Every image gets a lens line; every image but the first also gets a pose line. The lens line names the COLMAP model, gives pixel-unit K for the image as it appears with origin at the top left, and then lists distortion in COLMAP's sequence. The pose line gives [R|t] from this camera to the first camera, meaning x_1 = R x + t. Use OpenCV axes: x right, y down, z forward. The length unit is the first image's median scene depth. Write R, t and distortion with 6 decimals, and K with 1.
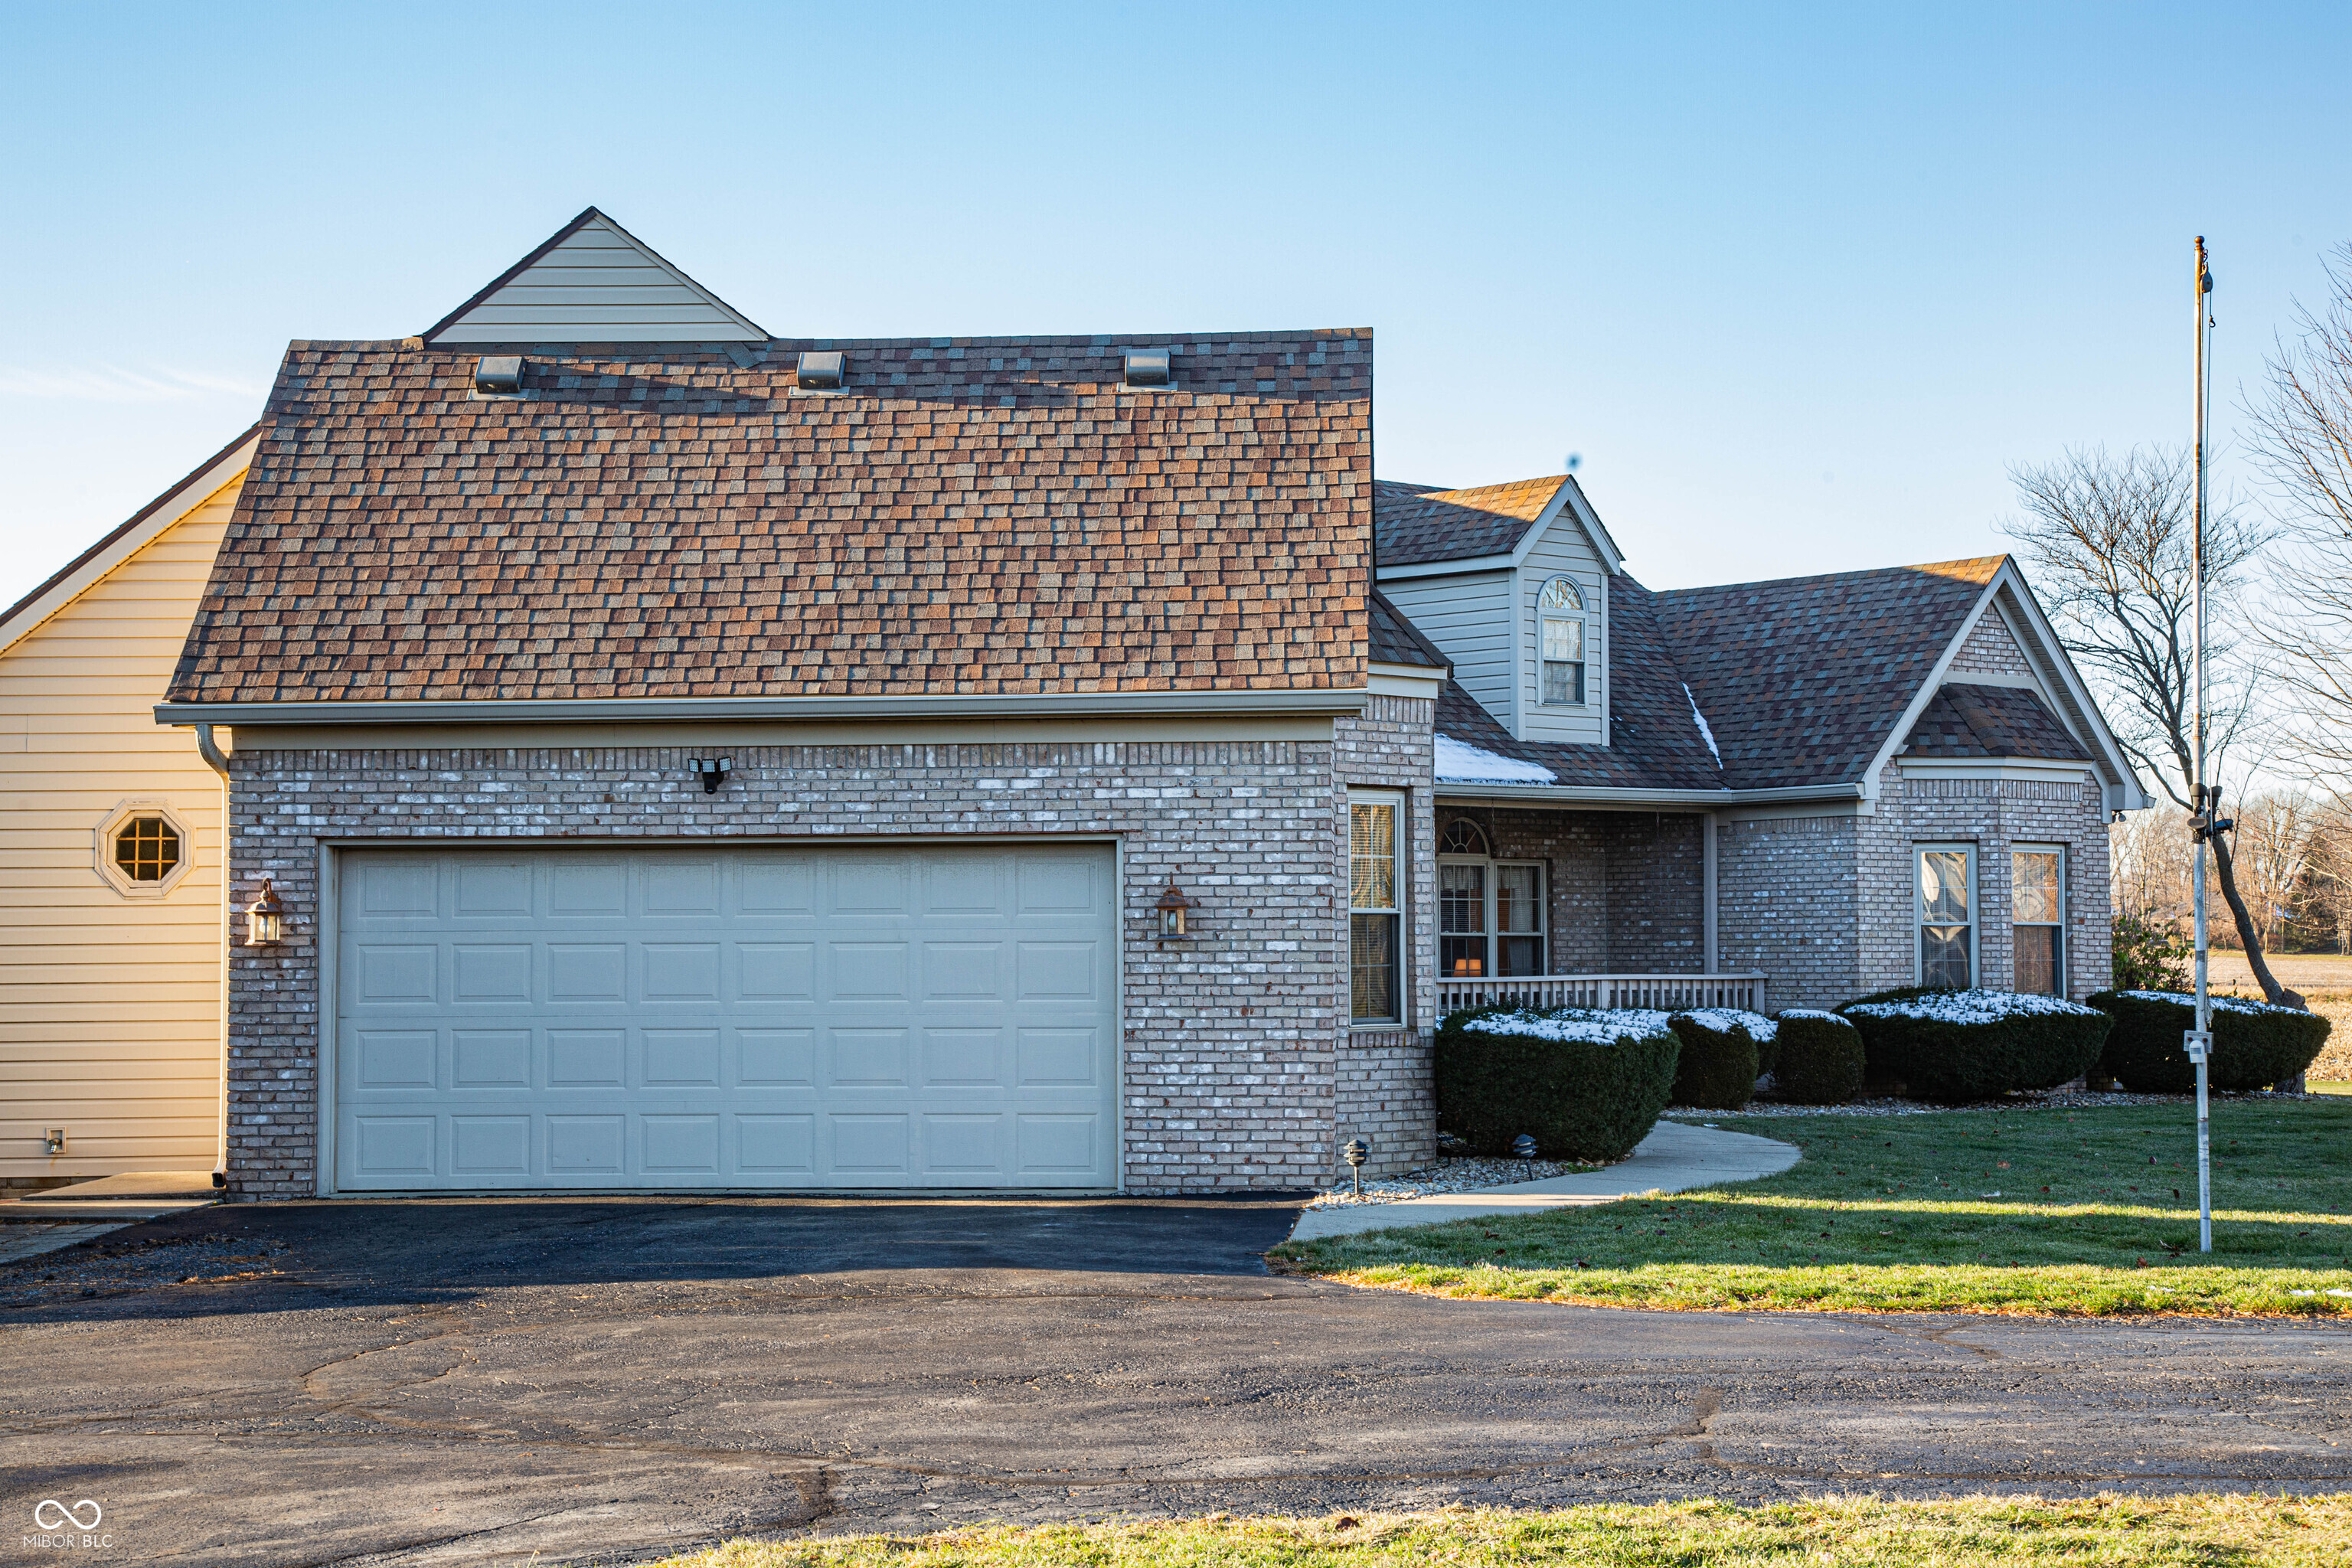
lens RADIAL K [[3682.6, 0, 1170.8], [0, 3682.6, 783.5], [0, 0, 1]] dist [0.070634, 0.000000]
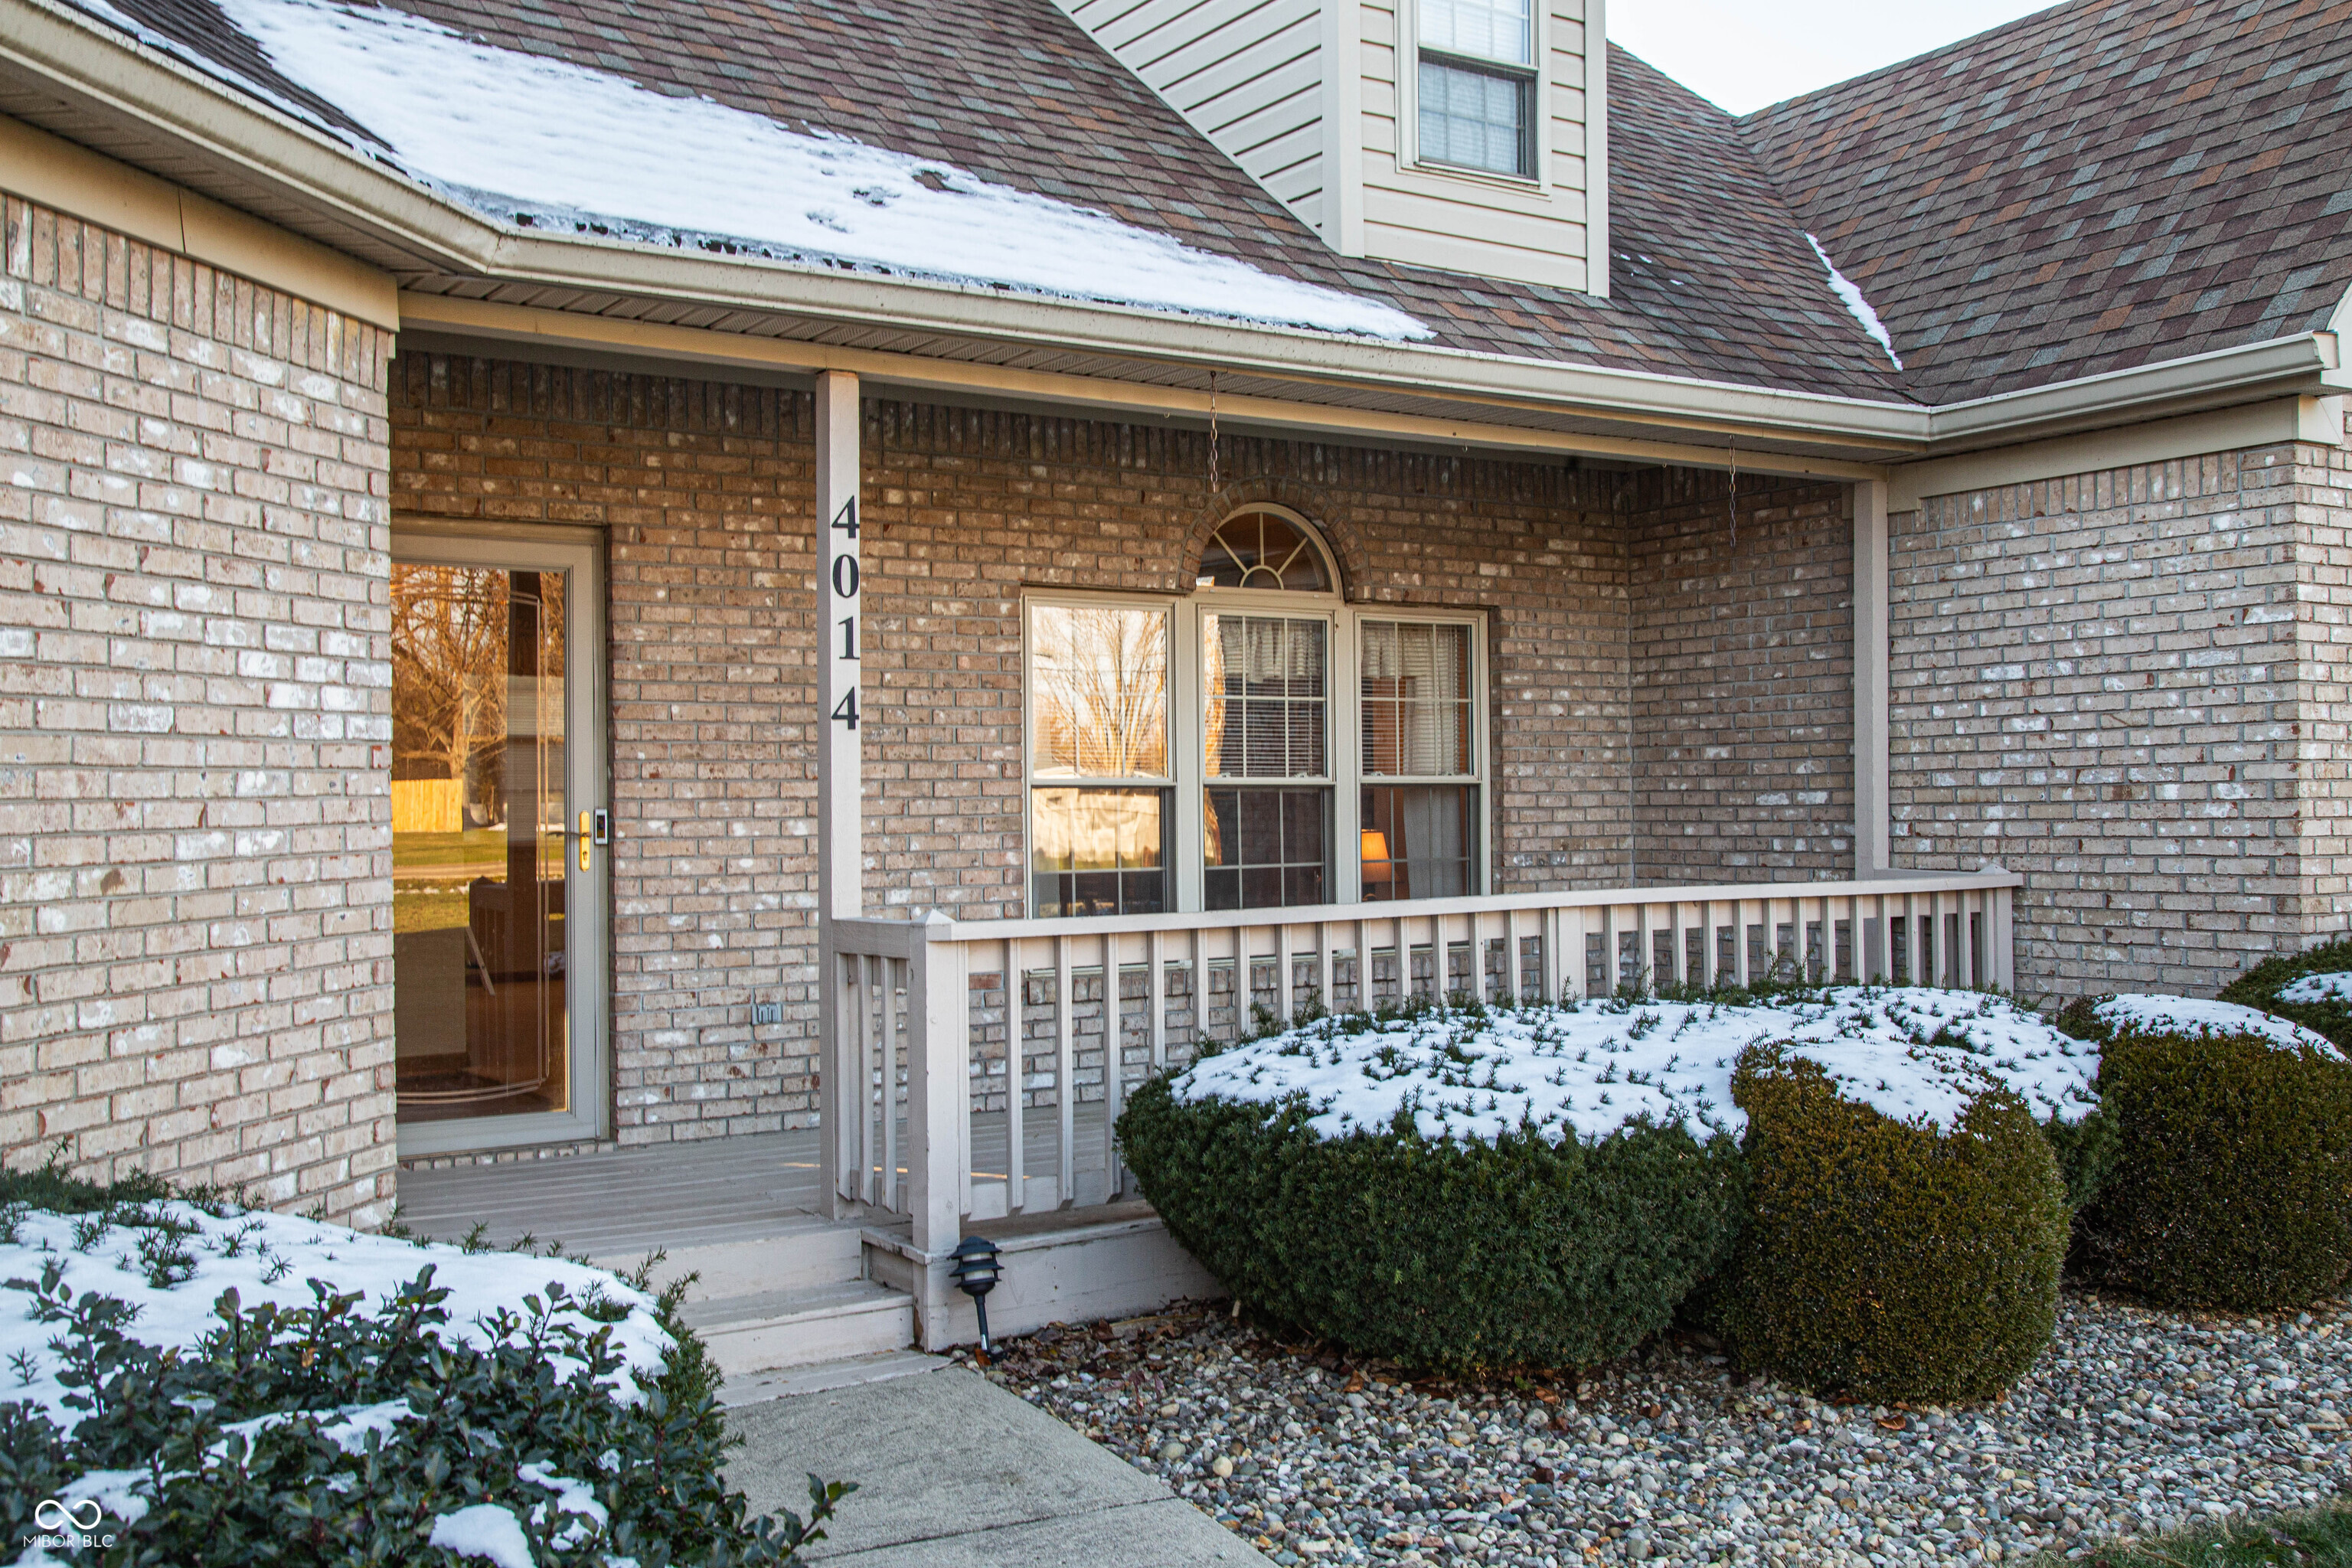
lens RADIAL K [[2281.9, 0, 1188.2], [0, 2281.9, 792.4], [0, 0, 1]] dist [0.010699, 0.000000]
pose [[0.991228, -0.007057, -0.131973, 0.106514], [0.012881, 0.998978, 0.043327, 0.031333], [0.131533, -0.044647, 0.990306, 0.752385]]
